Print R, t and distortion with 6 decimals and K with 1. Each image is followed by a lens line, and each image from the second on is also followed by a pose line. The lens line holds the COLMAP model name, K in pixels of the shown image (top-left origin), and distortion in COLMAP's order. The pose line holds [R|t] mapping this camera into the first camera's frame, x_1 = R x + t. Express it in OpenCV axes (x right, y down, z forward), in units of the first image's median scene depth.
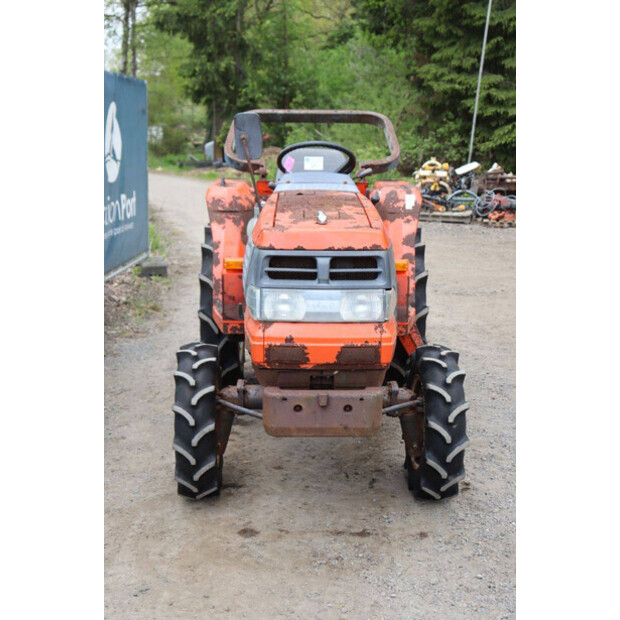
lens RADIAL K [[917.1, 0, 316.1], [0, 917.1, 311.9], [0, 0, 1]] dist [0.100688, 0.000000]
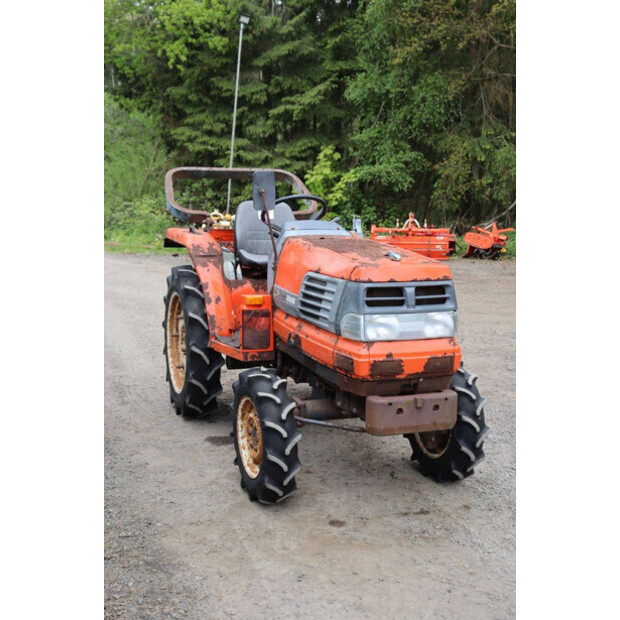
lens RADIAL K [[829.2, 0, 326.3], [0, 829.2, 312.3], [0, 0, 1]] dist [0.070853, 0.000000]
pose [[0.938713, -0.048624, 0.341252, -0.477271], [0.063296, 0.997482, -0.031986, 0.002934], [-0.338838, 0.051625, 0.939427, -0.012091]]
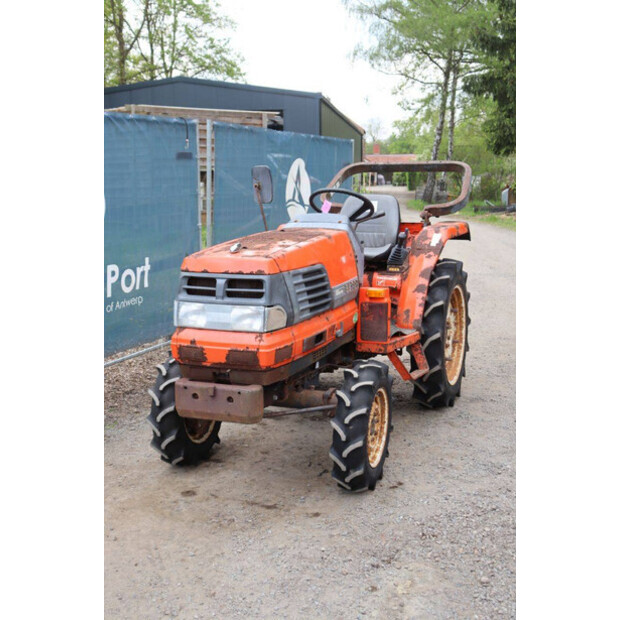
lens RADIAL K [[829.2, 0, 310.5], [0, 829.2, 308.5], [0, 0, 1]] dist [0.070853, 0.000000]
pose [[0.918218, 0.046386, -0.393351, 0.570272], [-0.062349, 0.997665, -0.027894, 0.005648], [0.391138, 0.050138, 0.918965, -0.005366]]
